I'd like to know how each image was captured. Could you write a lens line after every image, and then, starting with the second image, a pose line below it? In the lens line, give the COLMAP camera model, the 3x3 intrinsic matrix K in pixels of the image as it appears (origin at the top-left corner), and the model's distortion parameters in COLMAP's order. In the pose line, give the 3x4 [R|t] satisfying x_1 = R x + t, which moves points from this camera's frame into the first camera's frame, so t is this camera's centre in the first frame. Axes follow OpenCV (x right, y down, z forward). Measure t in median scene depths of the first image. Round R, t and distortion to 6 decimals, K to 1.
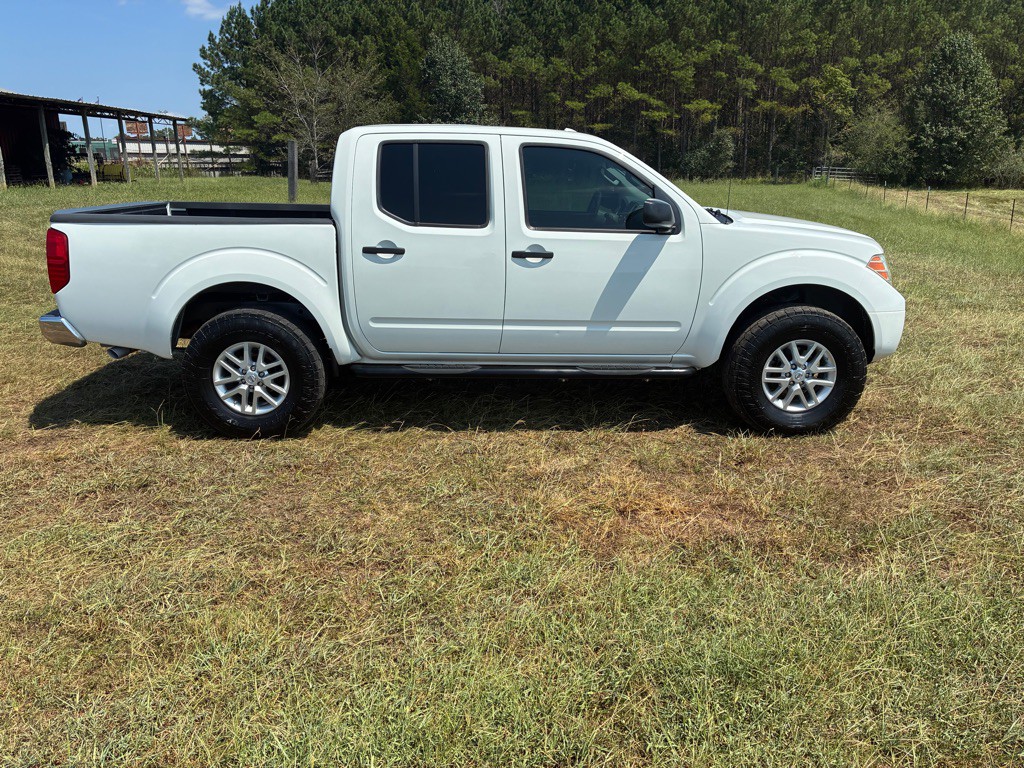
lens RADIAL K [[746.7, 0, 508.1], [0, 746.7, 384.7], [0, 0, 1]] dist [0.003255, -0.040401]
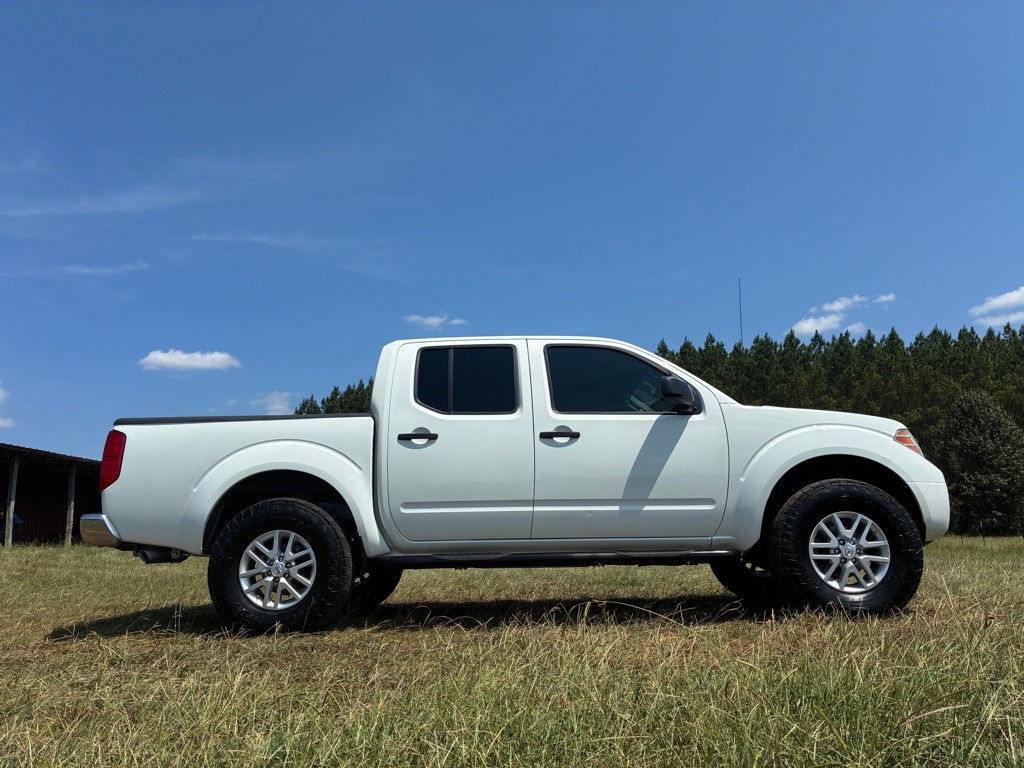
lens RADIAL K [[745.4, 0, 512.0], [0, 745.4, 384.0], [0, 0, 1]] dist [-0.004965, -0.006997]
pose [[0.998063, -0.038020, -0.049240, 0.019243], [0.011140, 0.887949, -0.459806, 0.229135], [0.061204, 0.458367, 0.886653, 0.044386]]
